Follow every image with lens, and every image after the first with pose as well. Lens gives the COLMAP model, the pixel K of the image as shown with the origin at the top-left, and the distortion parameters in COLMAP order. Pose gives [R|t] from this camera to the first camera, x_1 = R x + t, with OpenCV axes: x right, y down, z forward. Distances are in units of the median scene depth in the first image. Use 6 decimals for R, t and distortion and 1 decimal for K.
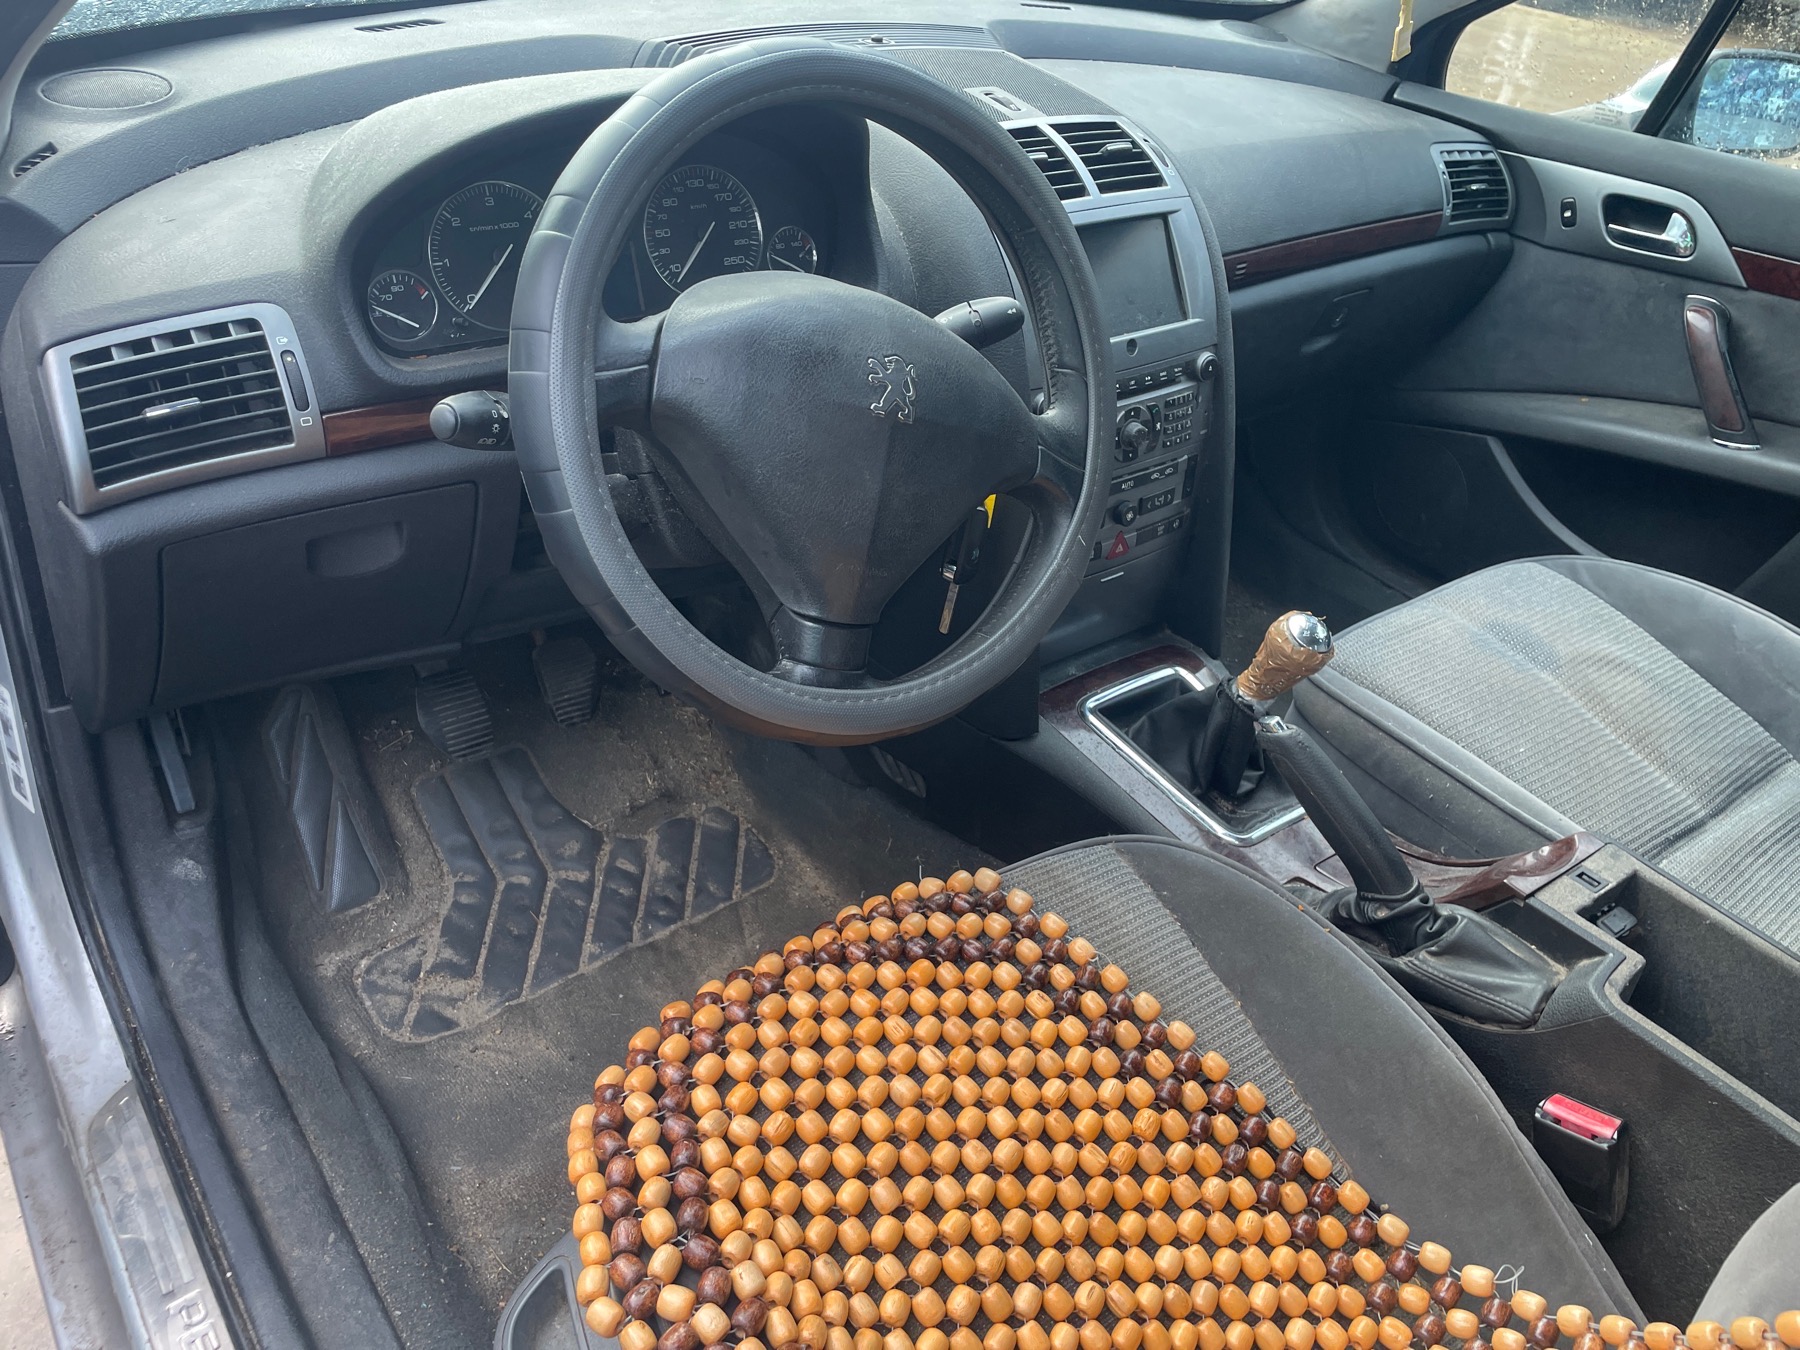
lens RADIAL K [[1372.1, 0, 901.7], [0, 1372.1, 667.6], [0, 0, 1]] dist [0.083973, -0.108600]
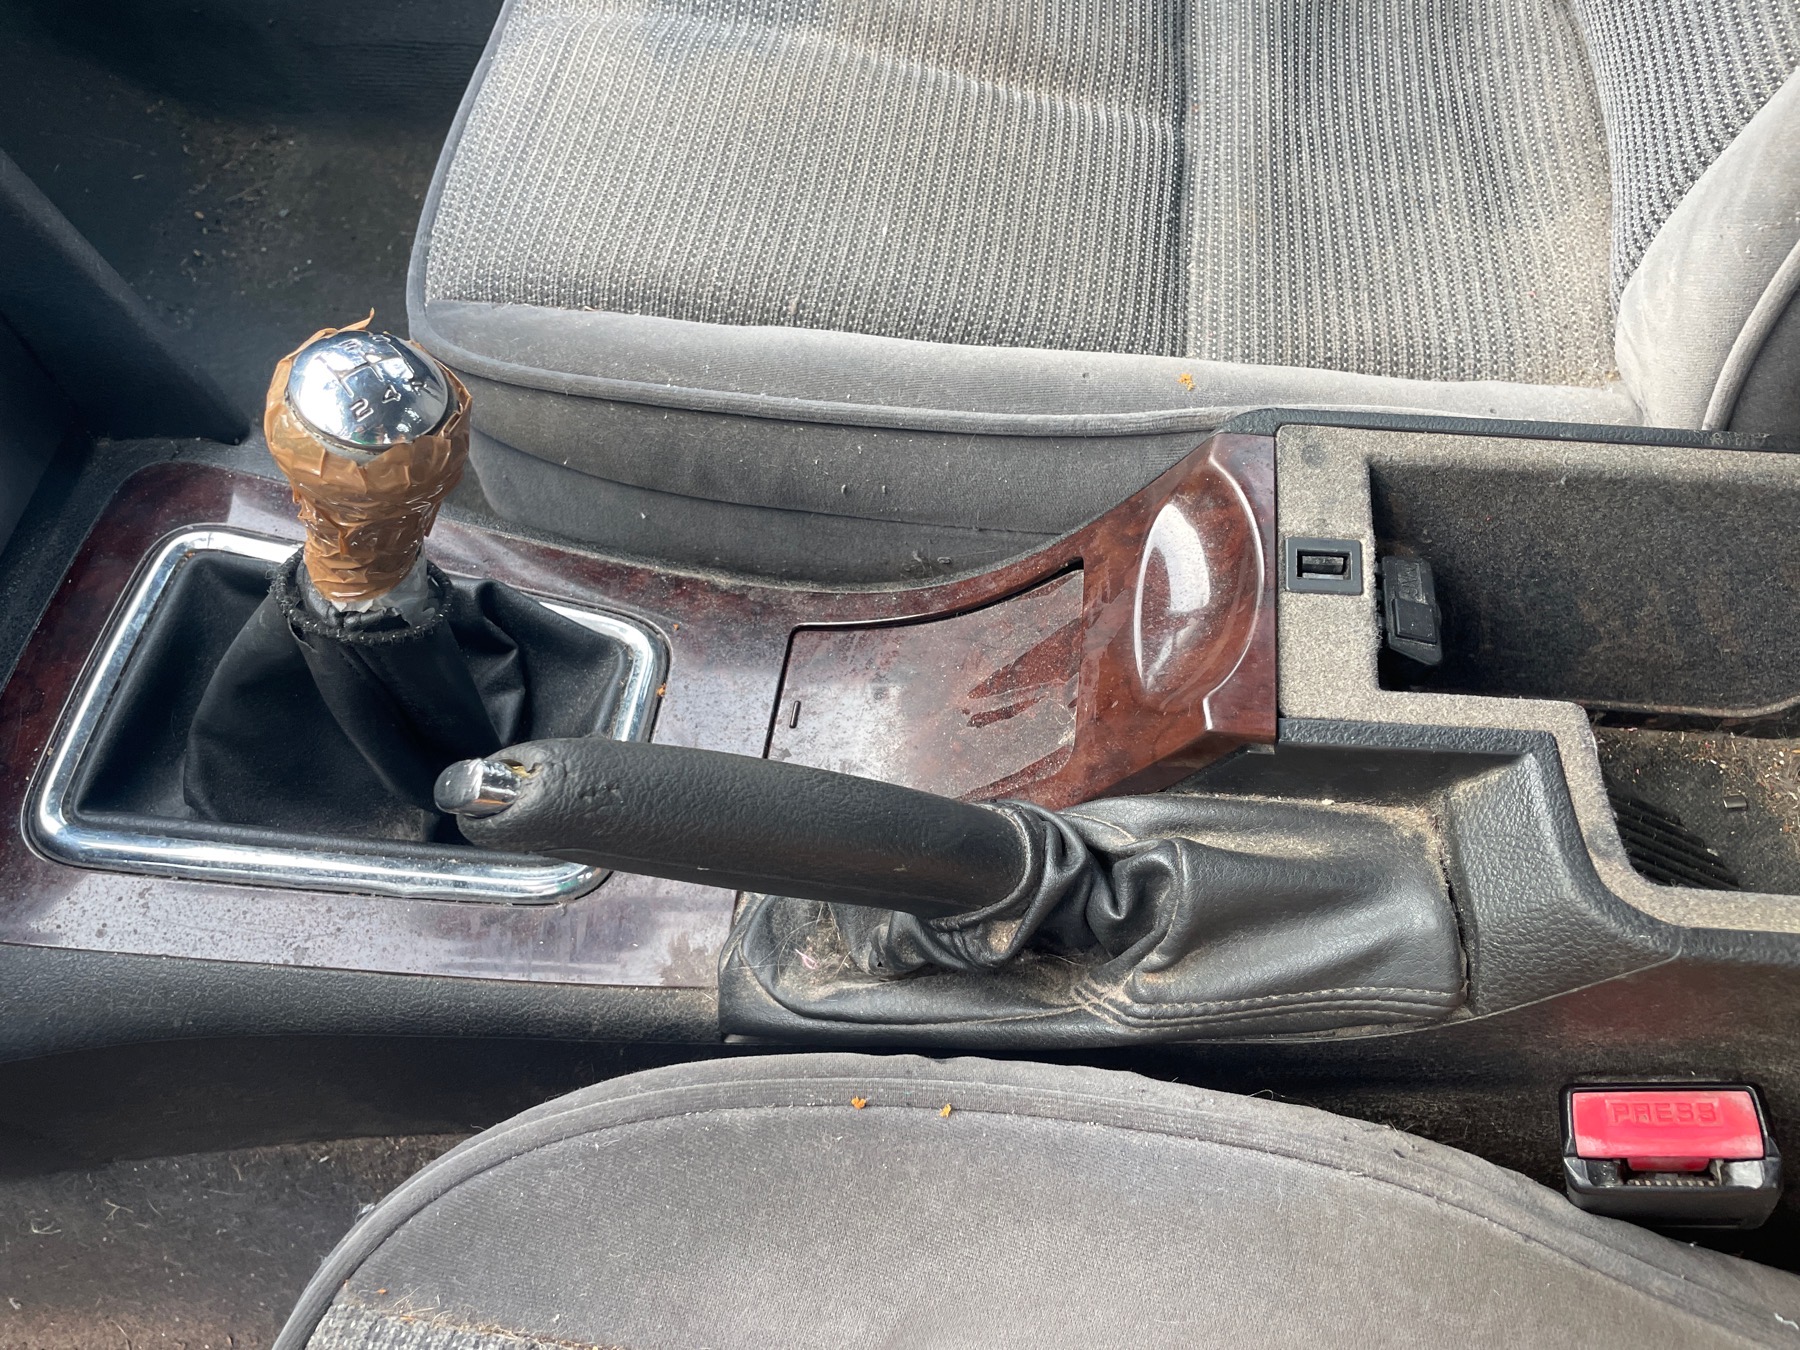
lens RADIAL K [[1372.1, 0, 871.7], [0, 1372.1, 683.1], [0, 0, 1]] dist [0.083973, -0.108600]
pose [[0.694389, -0.677173, 0.243435, 0.228795], [0.509042, 0.701357, 0.498973, -0.074188], [-0.508626, -0.222562, 0.831724, 0.590027]]
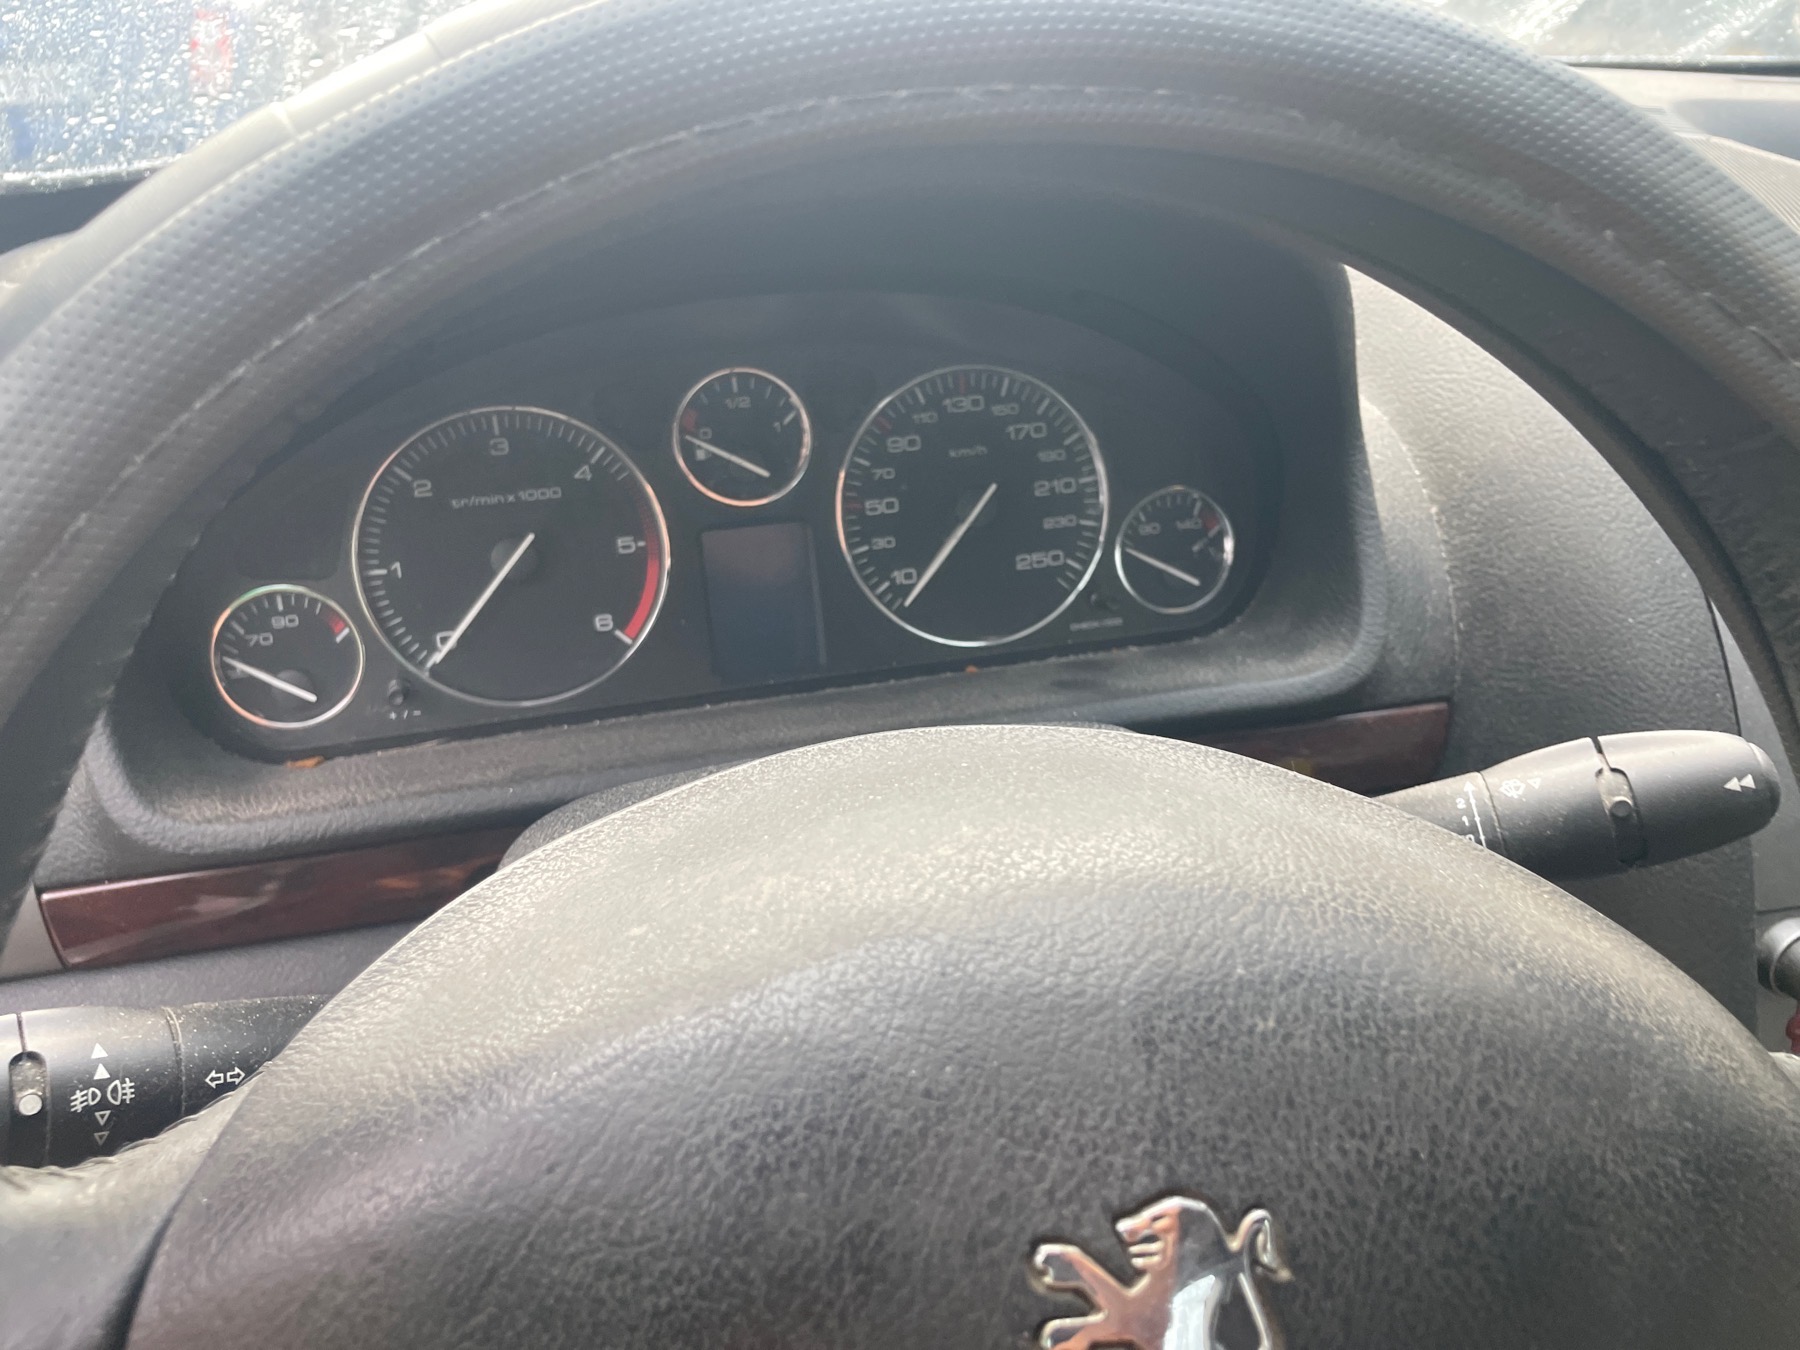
lens RADIAL K [[1372.1, 0, 901.3], [0, 1372.1, 679.2], [0, 0, 1]] dist [0.083973, -0.108600]
pose [[0.911865, 0.083784, -0.401849, 0.023877], [-0.128431, 0.988032, -0.085430, -0.184010], [0.389882, 0.129511, 0.911712, 0.495136]]
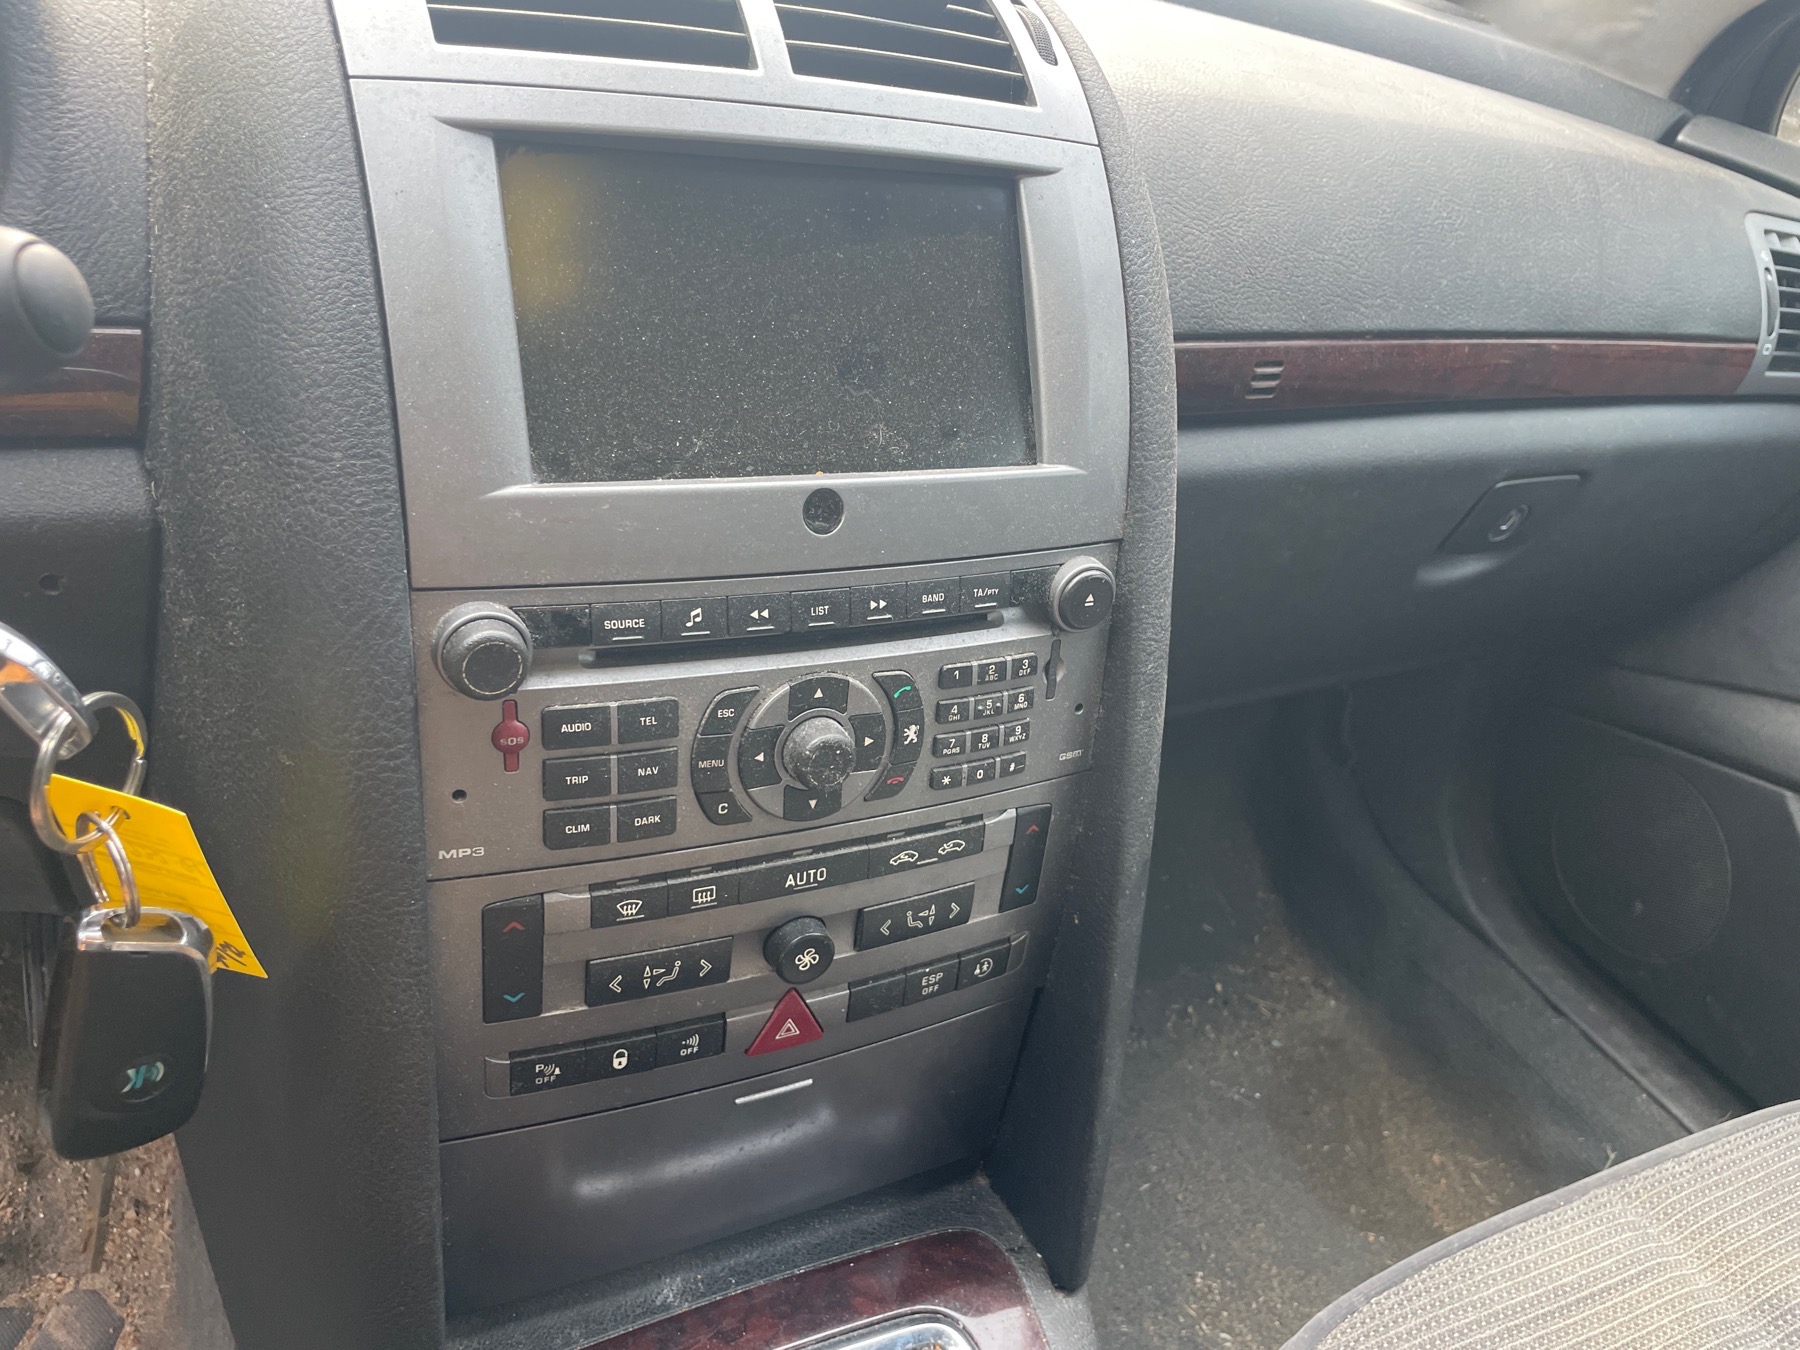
lens RADIAL K [[1372.1, 0, 909.6], [0, 1372.1, 673.0], [0, 0, 1]] dist [0.083973, -0.108600]
pose [[0.979419, 0.159307, -0.123935, 0.224987], [-0.169727, 0.982353, -0.078577, -0.160224], [0.109230, 0.097995, 0.989174, 0.631314]]
